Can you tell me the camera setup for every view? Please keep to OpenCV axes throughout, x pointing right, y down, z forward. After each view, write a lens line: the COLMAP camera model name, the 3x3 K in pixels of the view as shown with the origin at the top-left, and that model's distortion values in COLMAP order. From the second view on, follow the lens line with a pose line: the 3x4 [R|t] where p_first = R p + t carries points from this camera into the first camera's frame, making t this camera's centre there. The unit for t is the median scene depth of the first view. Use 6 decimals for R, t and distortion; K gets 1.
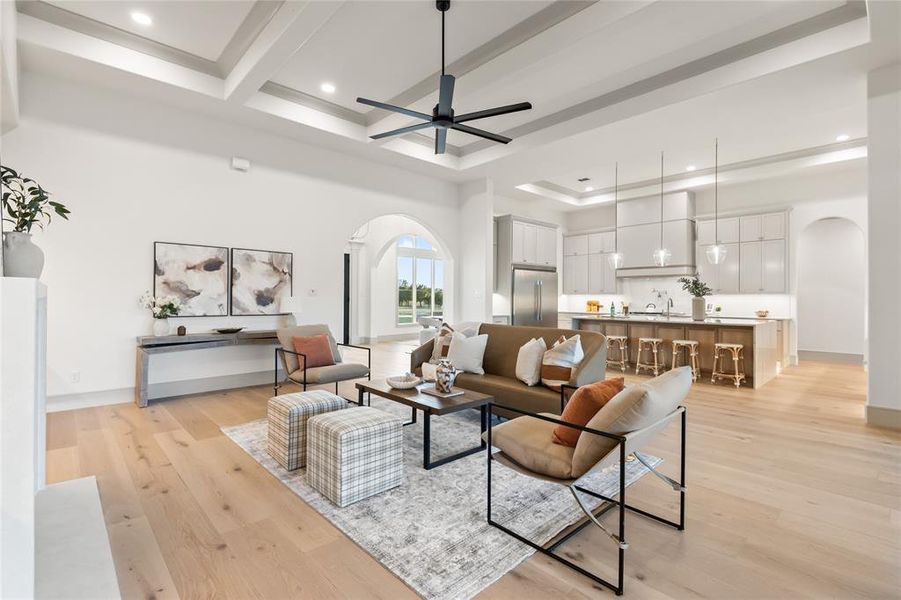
lens RADIAL K [[416.0, 0, 448.3], [0, 416.0, 296.6], [0, 0, 1]] dist [0.002130, 0.000036]
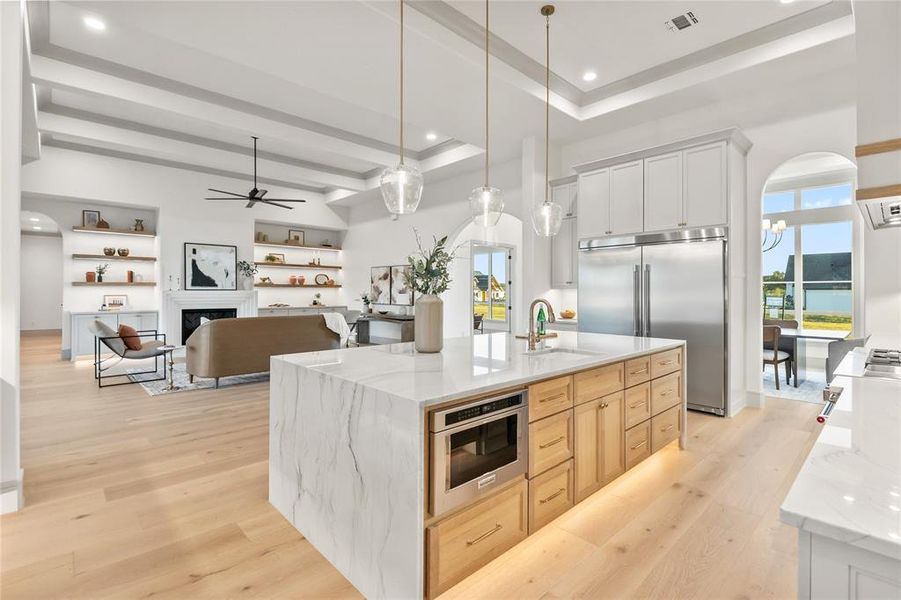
lens RADIAL K [[416.0, 0, 448.3], [0, 416.0, 296.6], [0, 0, 1]] dist [0.002130, 0.000036]
pose [[0.001965, 0.007545, -0.999970, 0.824467], [0.000819, 0.999971, 0.007547, -0.001133], [0.999998, -0.000833, 0.001959, 0.827000]]
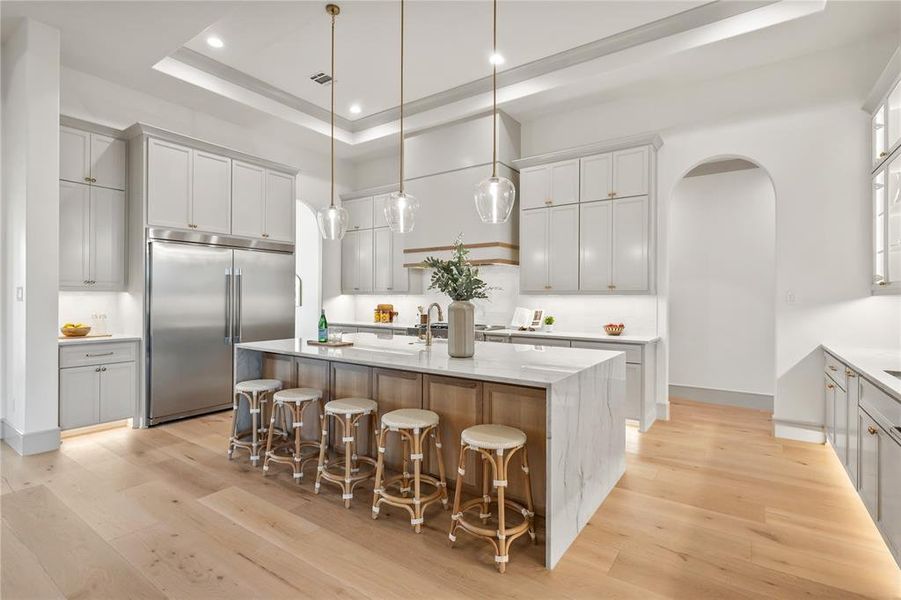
lens RADIAL K [[434.3, 0, 445.3], [0, 434.3, 299.6], [0, 0, 1]] dist [0.000513, 0.000123]
pose [[0.979244, 0.001376, 0.202678, 0.400831], [-0.003076, 0.999963, 0.008070, -0.004106], [-0.202659, -0.008526, 0.979212, 0.460271]]
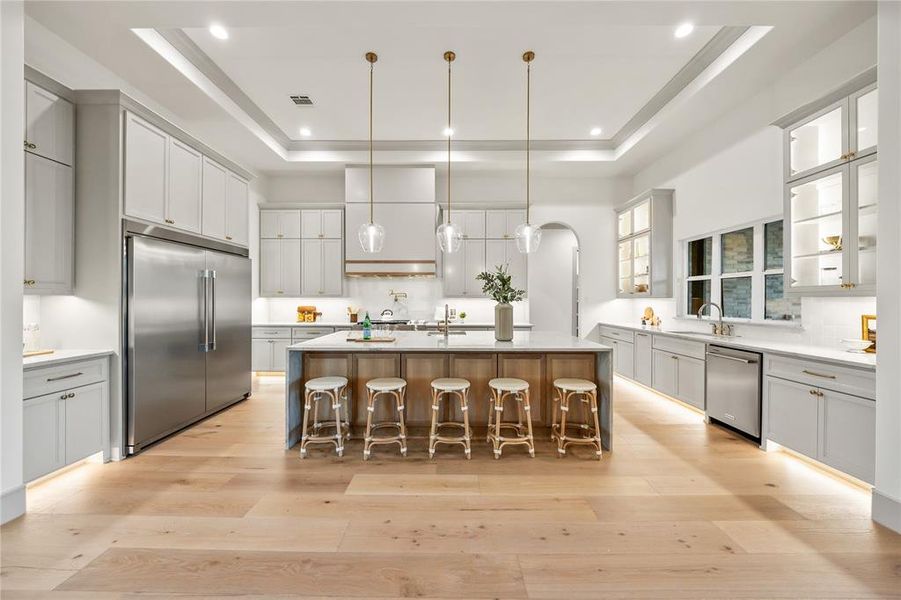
lens RADIAL K [[325.9, 0, 448.7], [0, 325.9, 300.8], [0, 0, 1]] dist [-0.007681, -0.000055]
pose [[0.688194, -0.005796, 0.725504, 0.148075], [-0.001018, 0.999959, 0.008955, -0.006050], [-0.725526, -0.006901, 0.688160, 0.584133]]
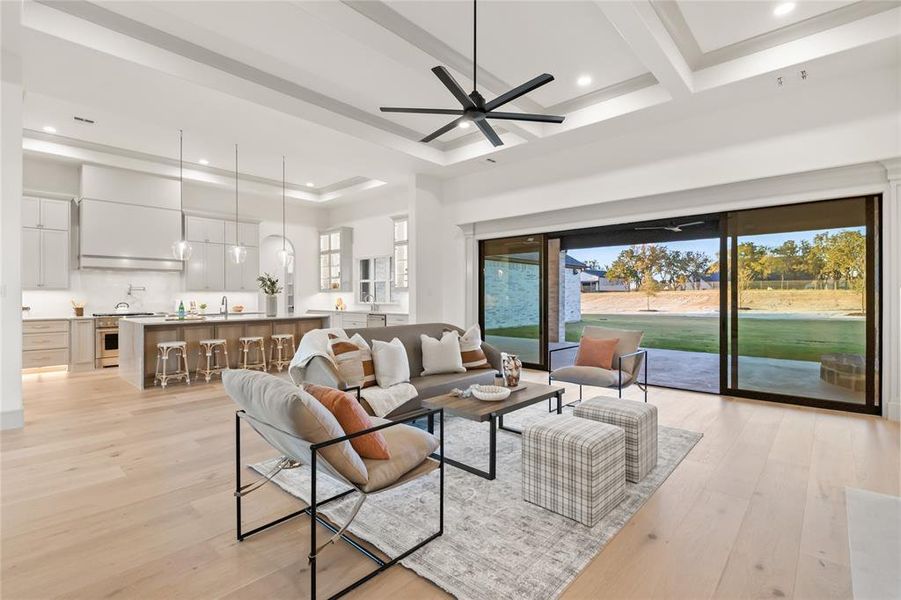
lens RADIAL K [[416.0, 0, 448.3], [0, 416.0, 296.6], [0, 0, 1]] dist [0.002130, 0.000036]
pose [[-0.081068, -0.007809, 0.996678, -0.430274], [-0.002481, 0.999968, 0.007633, -0.003213], [-0.996705, -0.001853, -0.081085, 0.507315]]
